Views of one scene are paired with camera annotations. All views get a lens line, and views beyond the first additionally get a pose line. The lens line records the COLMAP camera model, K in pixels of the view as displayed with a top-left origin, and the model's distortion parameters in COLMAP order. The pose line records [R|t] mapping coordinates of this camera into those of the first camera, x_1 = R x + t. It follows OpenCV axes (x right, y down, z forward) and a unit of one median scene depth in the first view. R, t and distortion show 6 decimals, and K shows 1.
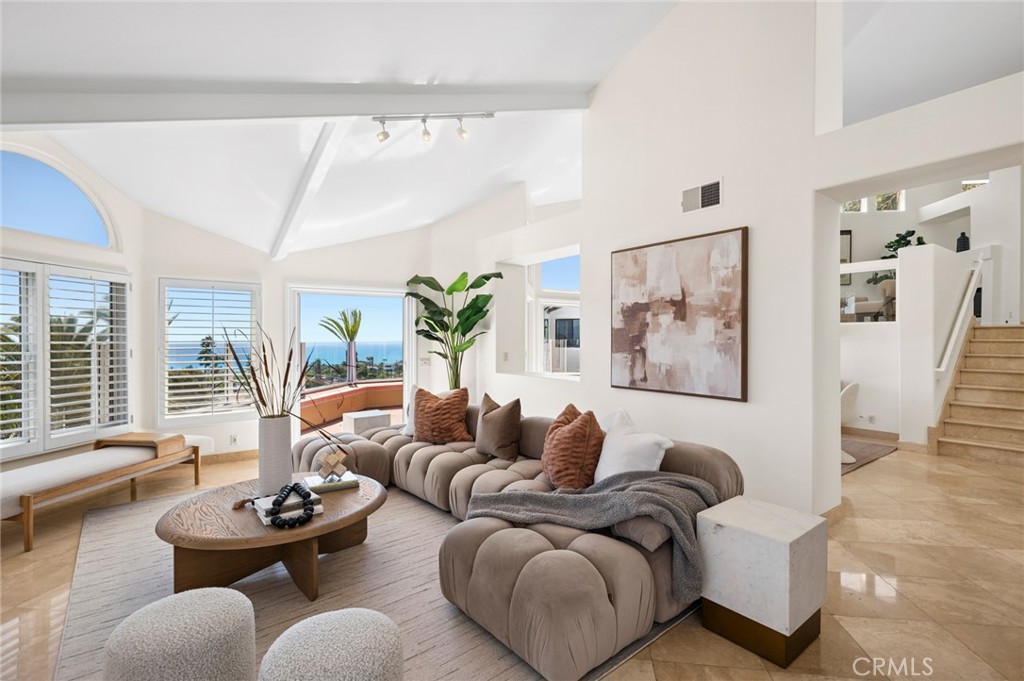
lens RADIAL K [[479.4, 0, 516.7], [0, 479.4, 337.9], [0, 0, 1]] dist [0.002598, 0.000080]
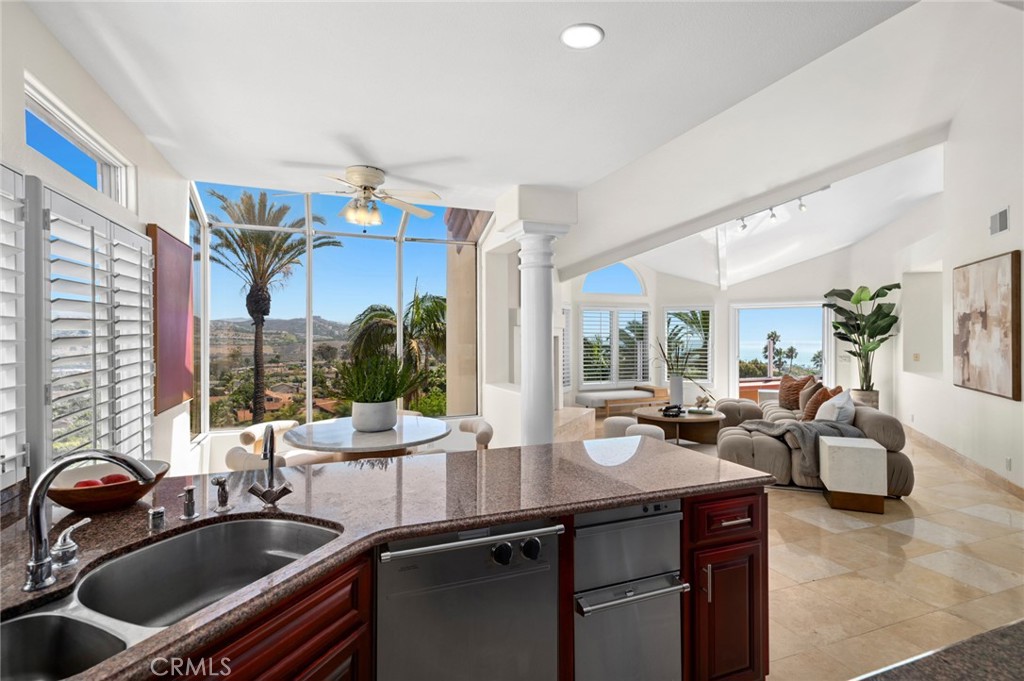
lens RADIAL K [[498.3, 0, 512.7], [0, 498.3, 334.0], [0, 0, 1]] dist [0.010859, 0.000246]
pose [[0.486359, 0.001875, -0.873757, 0.798253], [0.001243, 0.999995, 0.002838, -0.028074], [0.873758, -0.002466, 0.486354, -0.557088]]
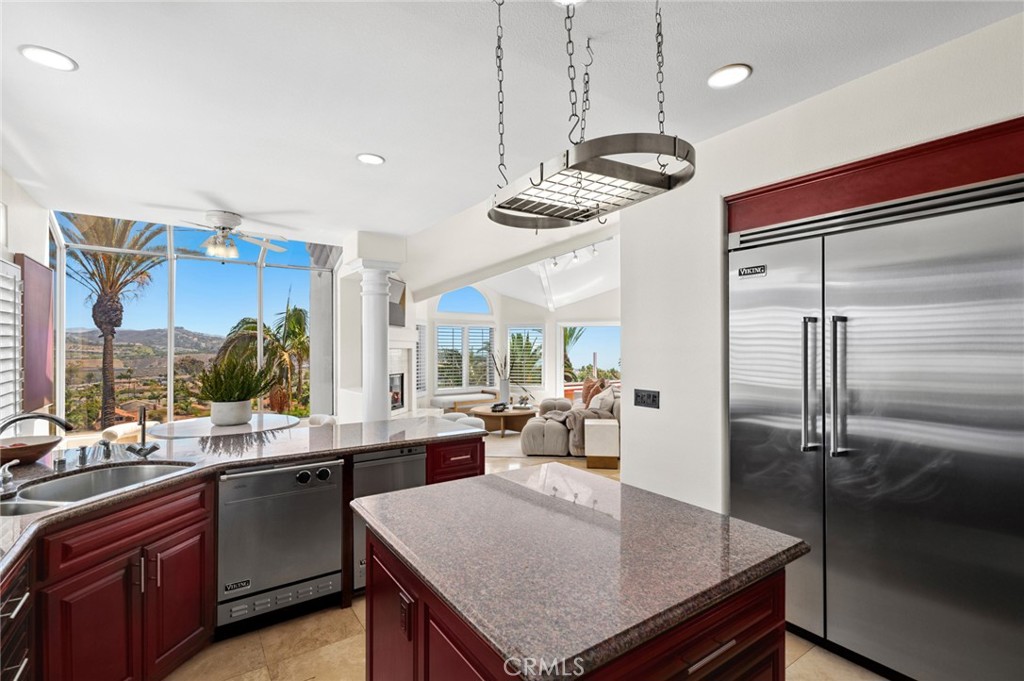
lens RADIAL K [[472.8, 0, 514.1], [0, 472.8, 344.1], [0, 0, 1]] dist [0.002854, 0.000225]
pose [[0.681750, -0.001704, -0.731583, 1.076431], [0.000136, 0.999998, -0.002202, -0.029155], [0.731585, 0.001402, 0.681749, -0.593444]]
